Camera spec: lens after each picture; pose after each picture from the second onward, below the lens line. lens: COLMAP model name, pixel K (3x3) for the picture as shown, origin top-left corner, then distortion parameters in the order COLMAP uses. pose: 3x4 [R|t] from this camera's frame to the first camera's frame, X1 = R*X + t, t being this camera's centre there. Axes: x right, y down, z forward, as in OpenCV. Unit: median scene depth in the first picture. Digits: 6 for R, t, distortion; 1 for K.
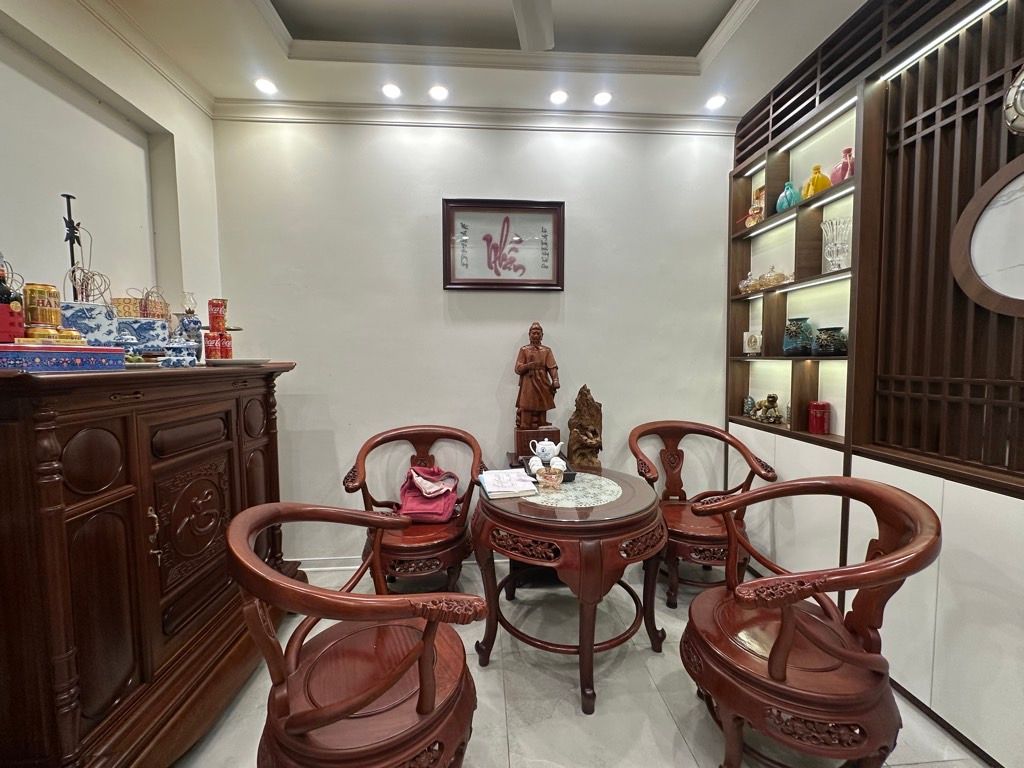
lens RADIAL K [[410.6, 0, 507.9], [0, 410.6, 382.0], [0, 0, 1]] dist [-0.002568, 0.000402]
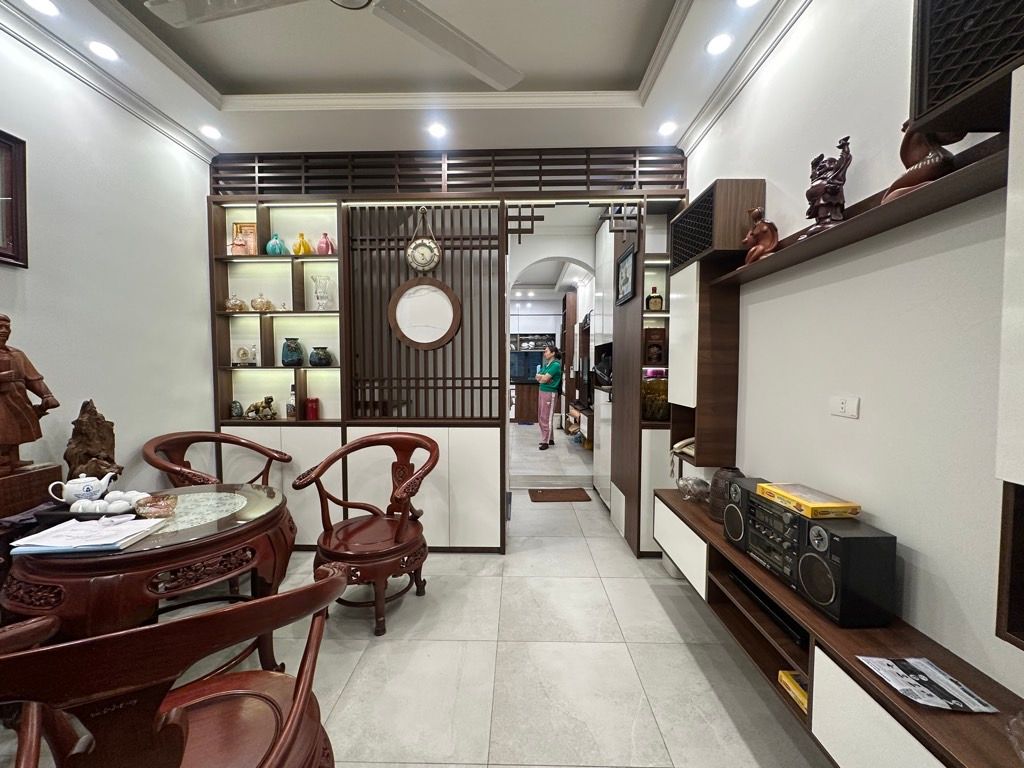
lens RADIAL K [[410.6, 0, 508.9], [0, 410.6, 382.6], [0, 0, 1]] dist [-0.002568, 0.000402]
pose [[0.090561, -0.028934, 0.995470, -0.546597], [0.061073, 0.997858, 0.023448, 0.003671], [-0.994016, 0.058673, 0.092135, 0.158785]]
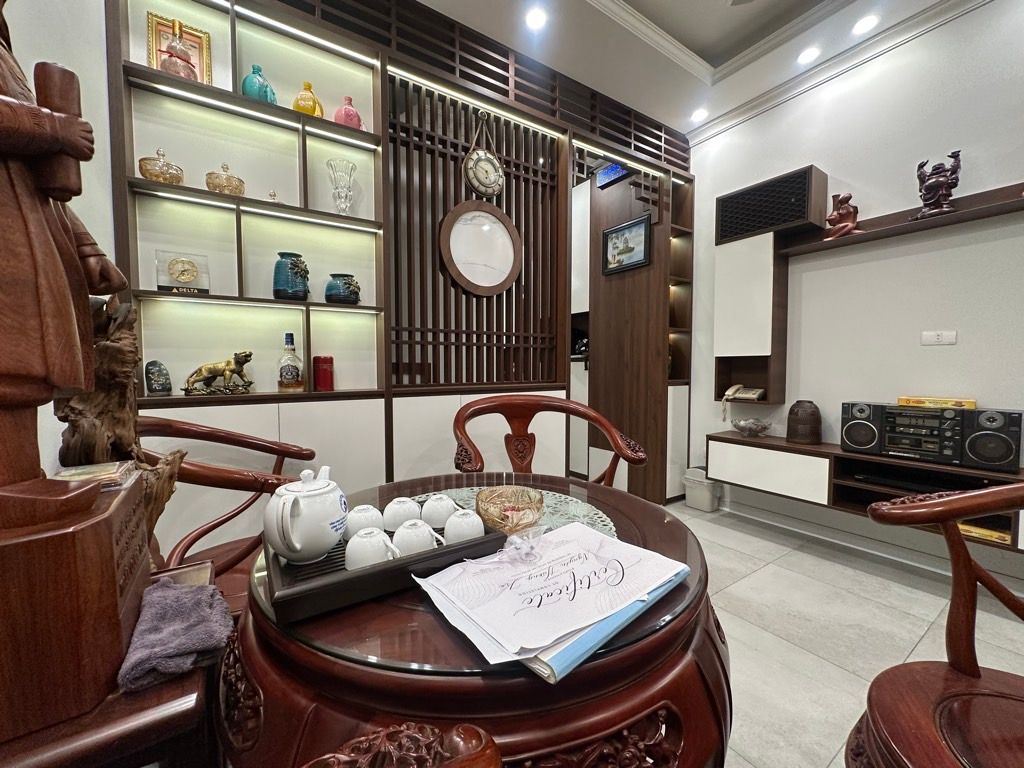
lens RADIAL K [[410.6, 0, 515.8], [0, 410.6, 381.8], [0, 0, 1]] dist [-0.002568, 0.000402]
pose [[-0.497469, -0.024652, 0.867132, -0.209231], [0.061075, 0.996120, 0.063357, 0.066632], [-0.865329, 0.084479, -0.494033, 0.969117]]
